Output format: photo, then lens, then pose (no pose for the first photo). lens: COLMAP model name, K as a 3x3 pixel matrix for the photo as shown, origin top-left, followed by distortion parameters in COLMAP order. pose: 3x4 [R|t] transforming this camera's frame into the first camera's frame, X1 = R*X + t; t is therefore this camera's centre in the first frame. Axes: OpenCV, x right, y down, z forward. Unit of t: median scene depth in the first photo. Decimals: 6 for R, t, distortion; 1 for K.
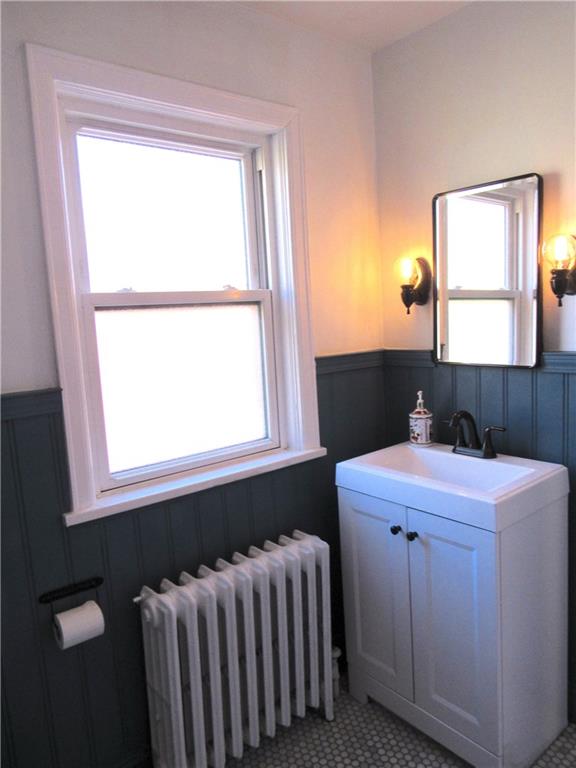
lens RADIAL K [[586.4, 0, 288.0], [0, 586.4, 384.0], [0, 0, 1]] dist [0.001281, 0.001446]
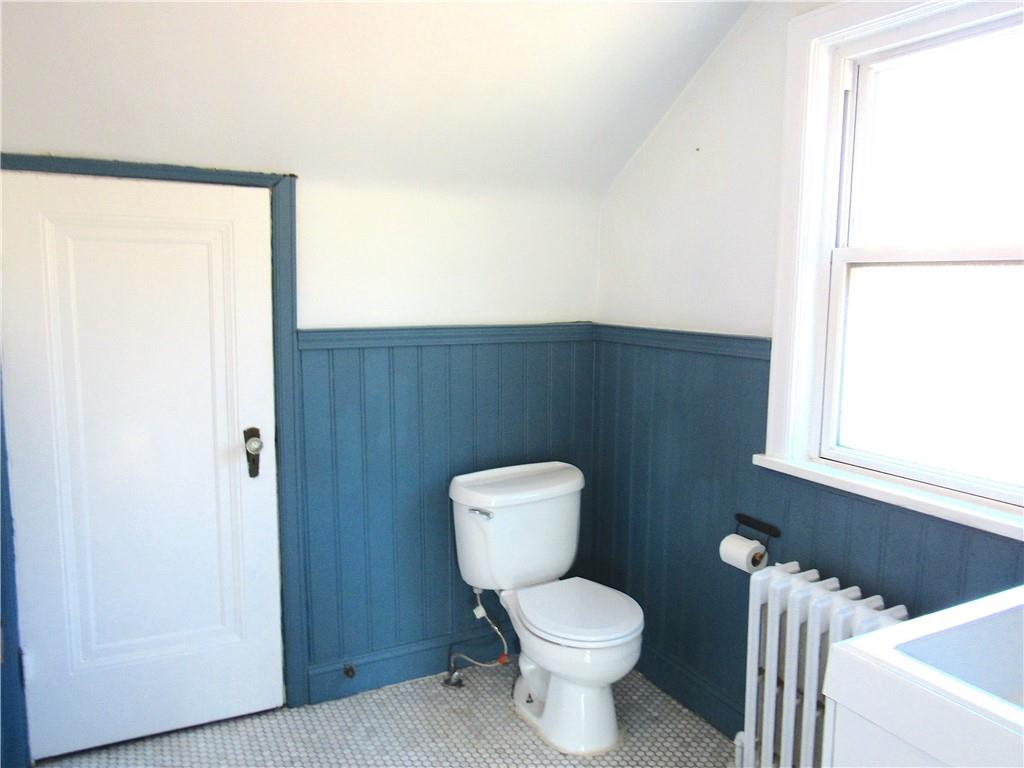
lens RADIAL K [[781.9, 0, 512.0], [0, 781.9, 384.0], [0, 0, 1]] dist [0.001281, 0.001446]
pose [[-0.238350, 0.184567, -0.953480, 1.077146], [-0.104791, 0.971156, 0.214184, -0.166163], [0.965509, 0.150967, -0.212134, 0.832381]]
